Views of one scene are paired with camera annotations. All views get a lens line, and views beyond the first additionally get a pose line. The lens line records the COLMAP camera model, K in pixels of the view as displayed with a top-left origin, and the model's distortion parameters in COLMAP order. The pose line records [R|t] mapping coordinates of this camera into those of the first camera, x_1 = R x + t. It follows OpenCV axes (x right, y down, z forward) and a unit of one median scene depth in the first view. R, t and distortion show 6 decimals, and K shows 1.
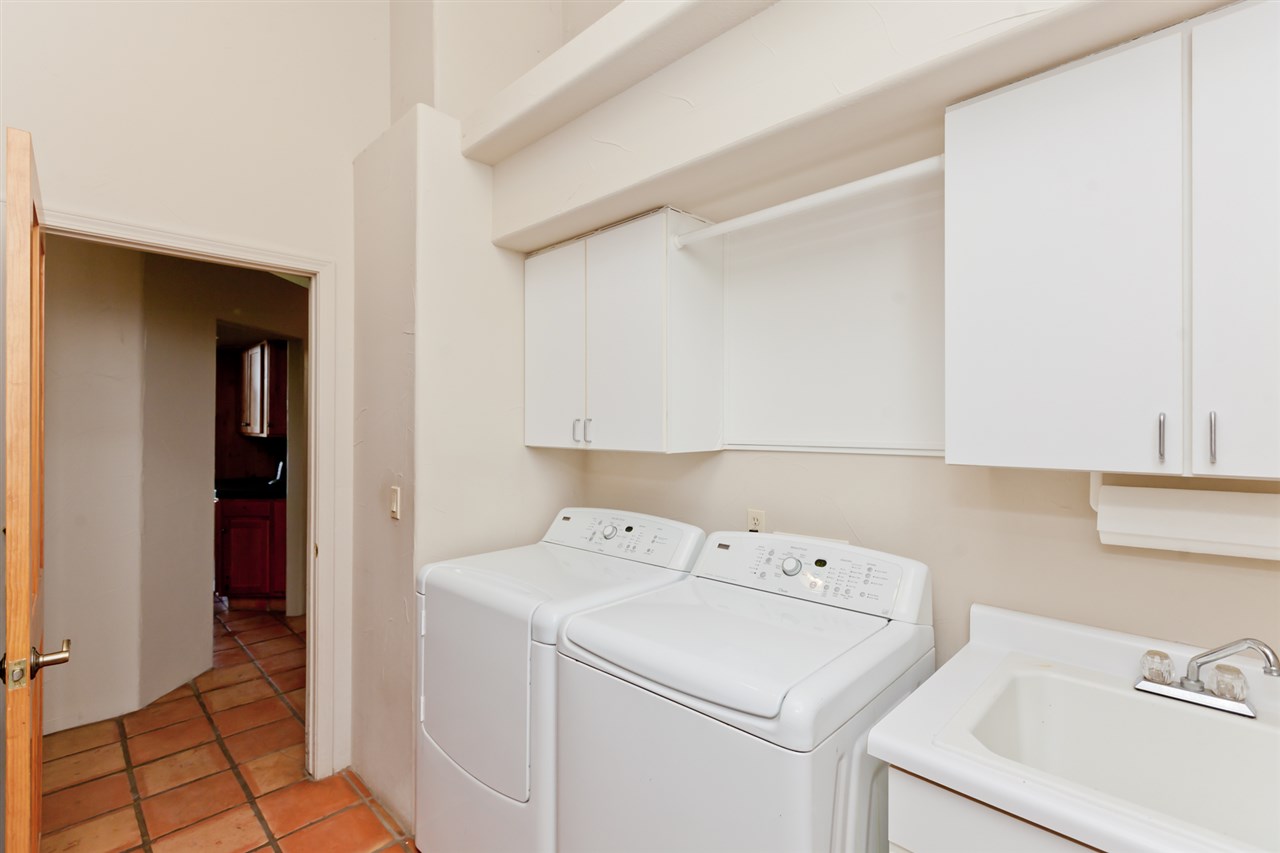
lens RADIAL K [[575.7, 0, 648.8], [0, 575.7, 425.4], [0, 0, 1]] dist [0.001353, -0.000509]
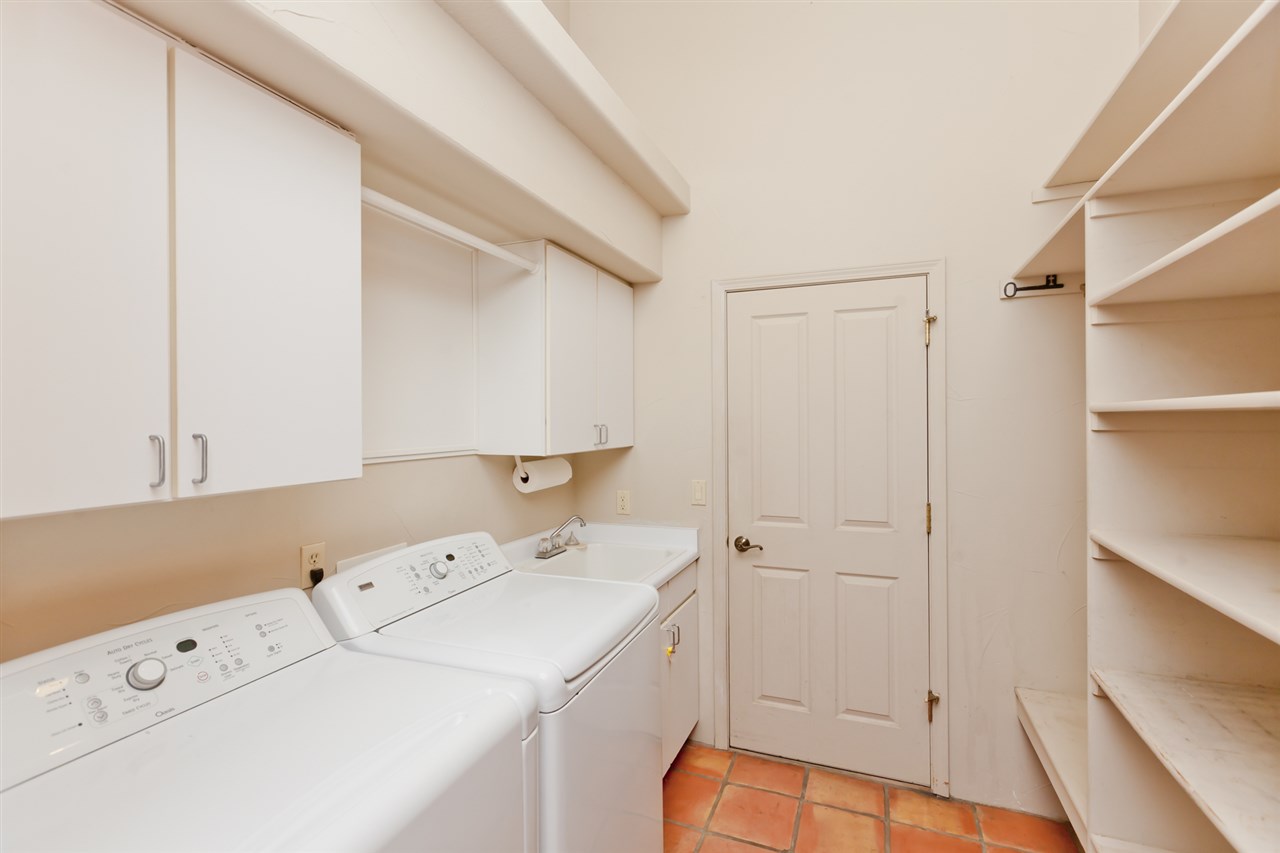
lens RADIAL K [[575.7, 0, 640.5], [0, 575.7, 423.8], [0, 0, 1]] dist [0.001353, -0.000509]
pose [[-0.372497, -0.003534, 0.928027, -0.359206], [0.005339, 0.999968, 0.005951, -0.009985], [-0.928018, 0.007172, -0.372466, 0.442379]]
